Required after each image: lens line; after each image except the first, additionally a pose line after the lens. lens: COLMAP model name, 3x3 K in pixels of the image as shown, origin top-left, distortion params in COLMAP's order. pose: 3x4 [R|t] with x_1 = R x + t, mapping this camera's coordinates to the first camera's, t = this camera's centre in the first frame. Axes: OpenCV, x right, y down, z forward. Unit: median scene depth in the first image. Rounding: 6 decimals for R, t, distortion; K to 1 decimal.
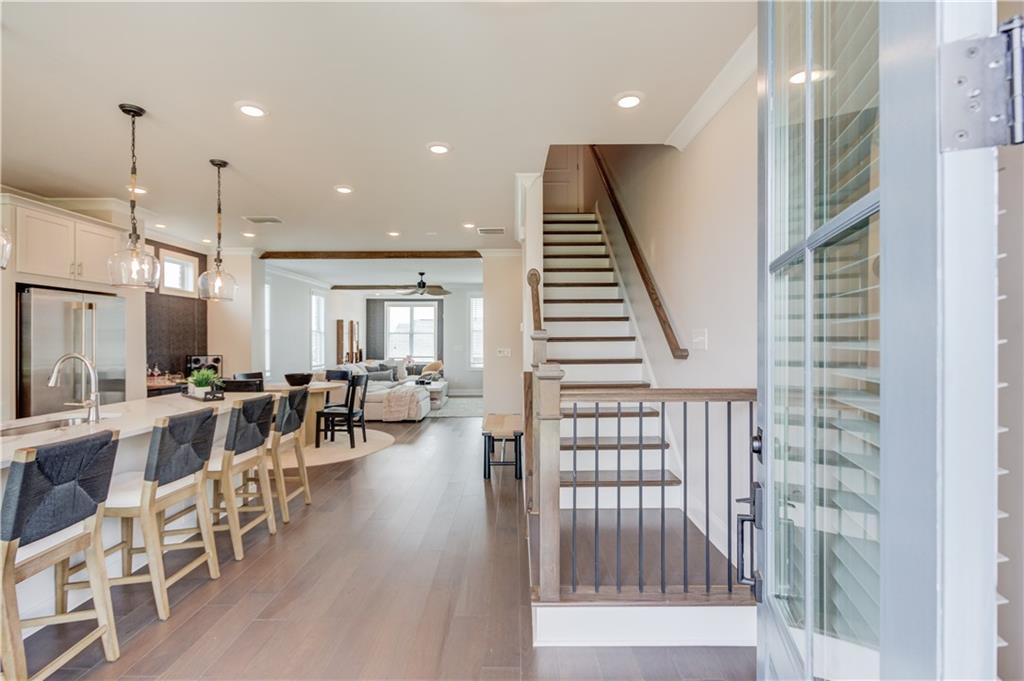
lens RADIAL K [[493.2, 0, 512.0], [0, 493.2, 340.5], [0, 0, 1]] dist [-0.000556, 0.000799]
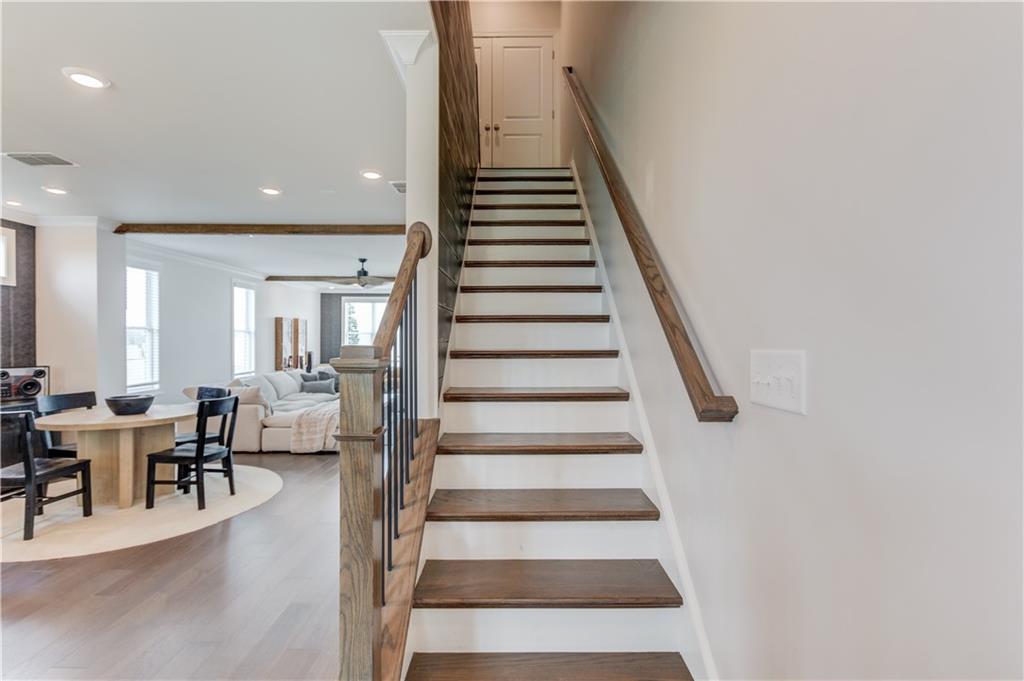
lens RADIAL K [[493.2, 0, 512.0], [0, 493.2, 340.5], [0, 0, 1]] dist [-0.000556, 0.000799]
pose [[0.999986, 0.005328, 0.000190, 0.077850], [-0.005329, 0.999981, 0.003033, -0.012194], [-0.000173, -0.003034, 0.999995, 0.264892]]
